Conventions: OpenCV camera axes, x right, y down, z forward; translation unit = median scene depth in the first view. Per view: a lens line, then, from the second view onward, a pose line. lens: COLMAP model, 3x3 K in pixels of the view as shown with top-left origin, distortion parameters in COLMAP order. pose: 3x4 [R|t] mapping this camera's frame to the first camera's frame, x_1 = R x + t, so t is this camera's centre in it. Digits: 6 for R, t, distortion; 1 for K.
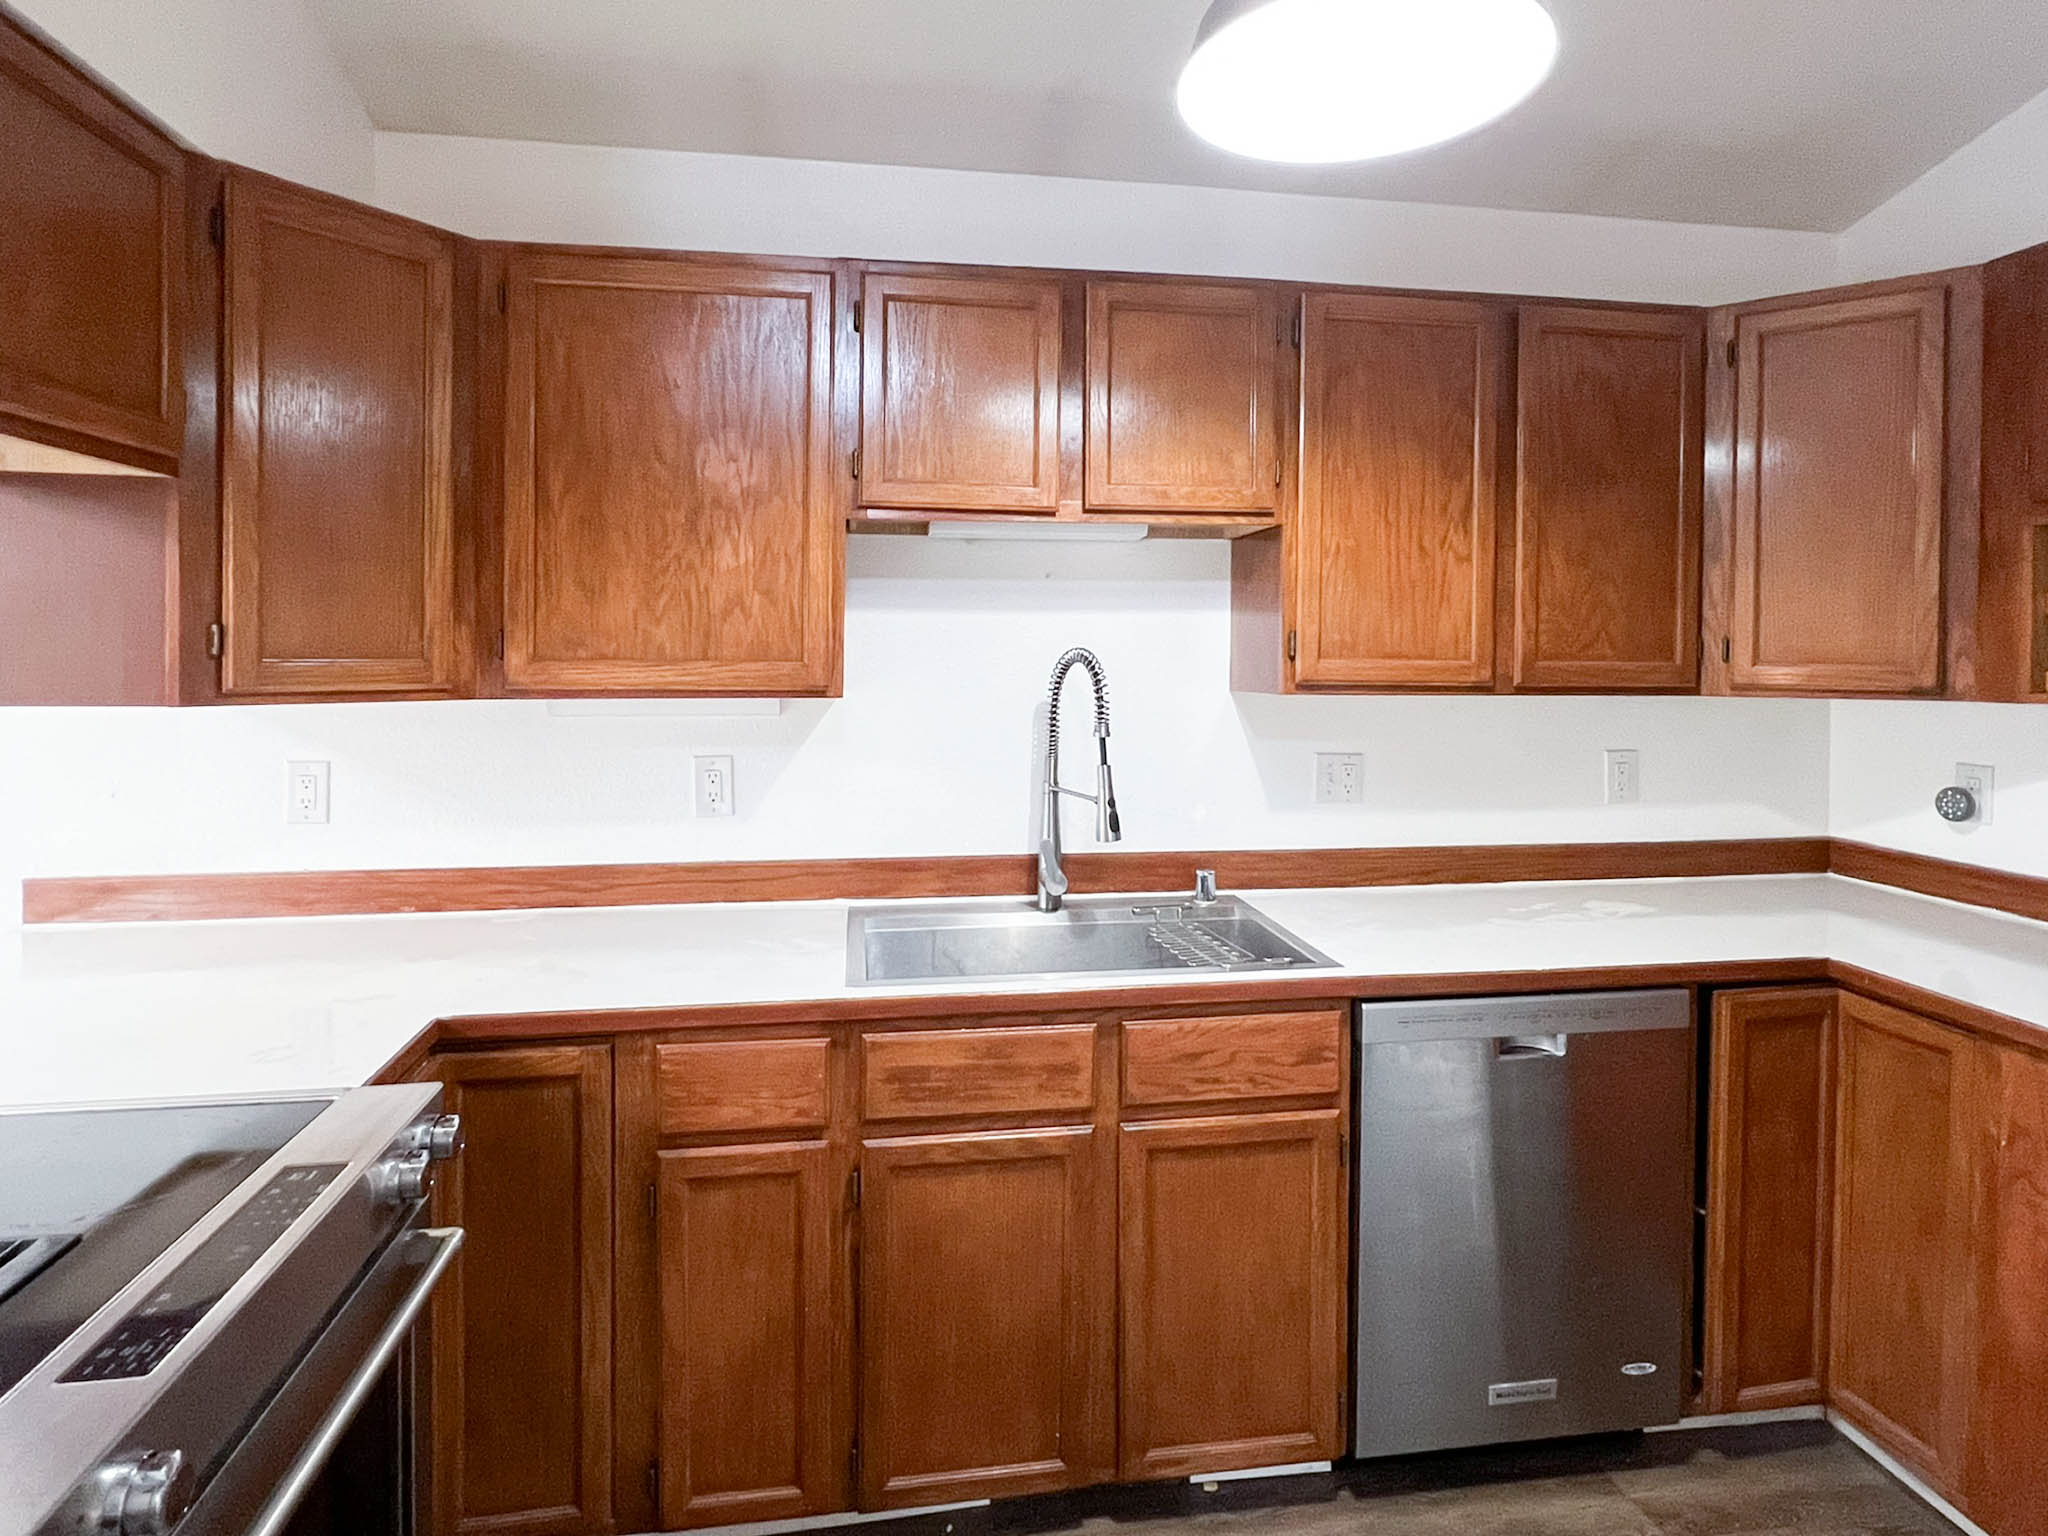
lens RADIAL K [[1120.5, 0, 1021.6], [0, 1120.5, 659.0], [0, 0, 1]] dist [-0.002218, 0.000726]
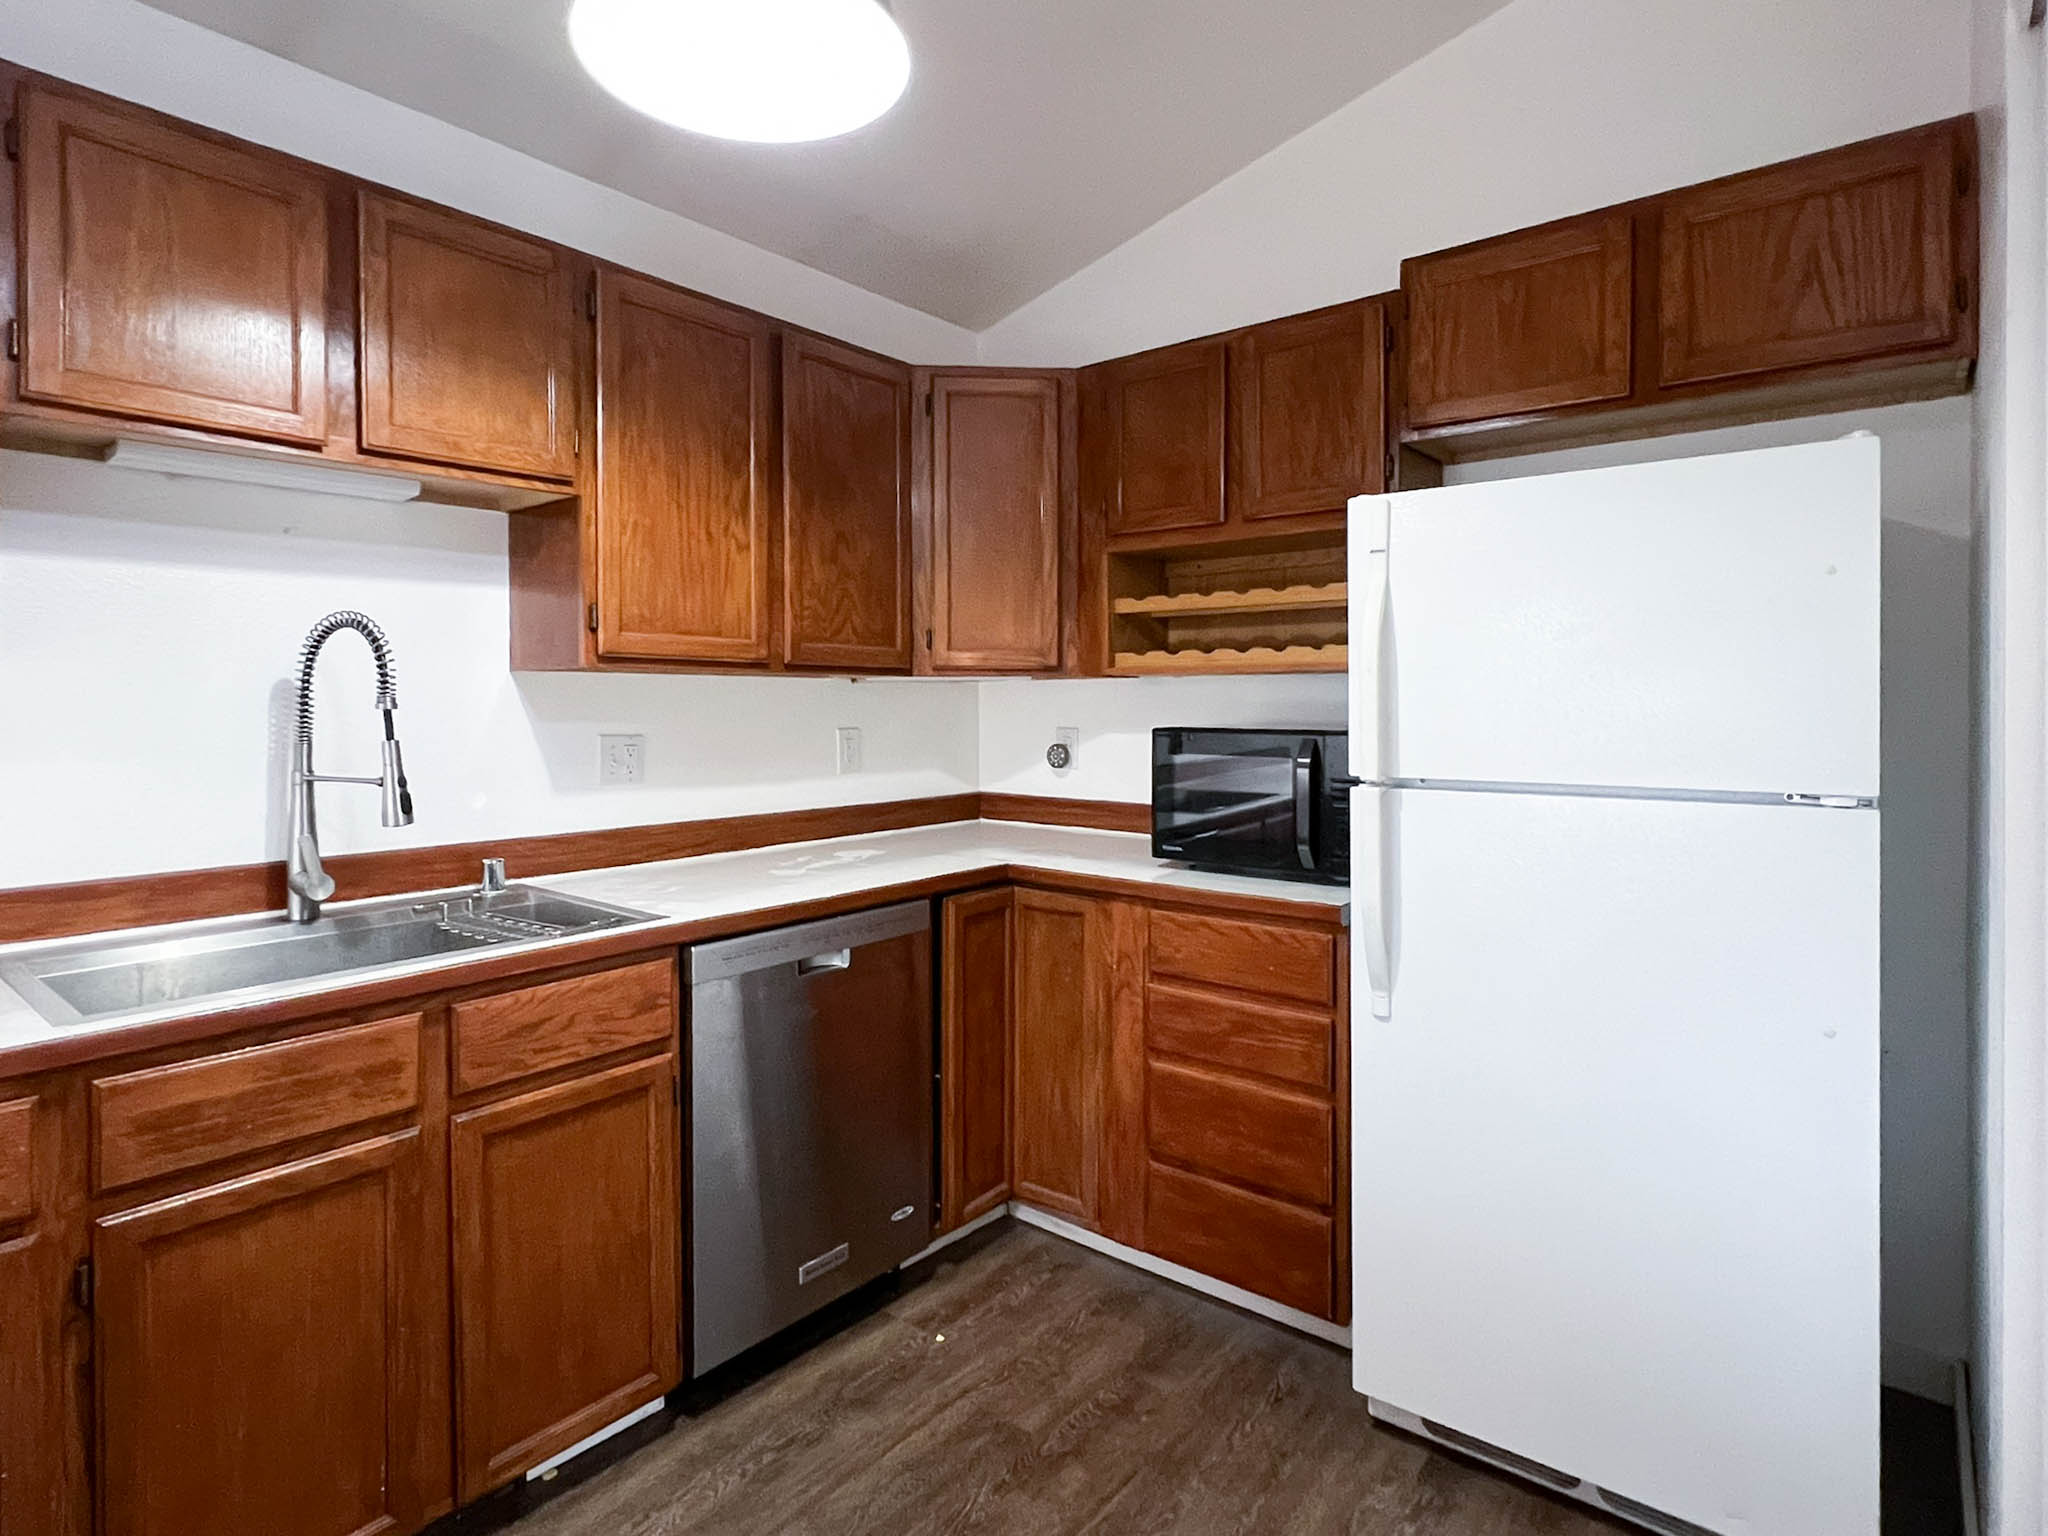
lens RADIAL K [[1087.9, 0, 1022.0], [0, 1087.9, 706.1], [0, 0, 1]] dist [-0.001655, -0.001155]
pose [[0.742020, -0.016616, 0.670172, -0.132580], [0.017367, 0.999834, 0.005561, 0.071529], [-0.670152, 0.007513, 0.742185, 0.024423]]
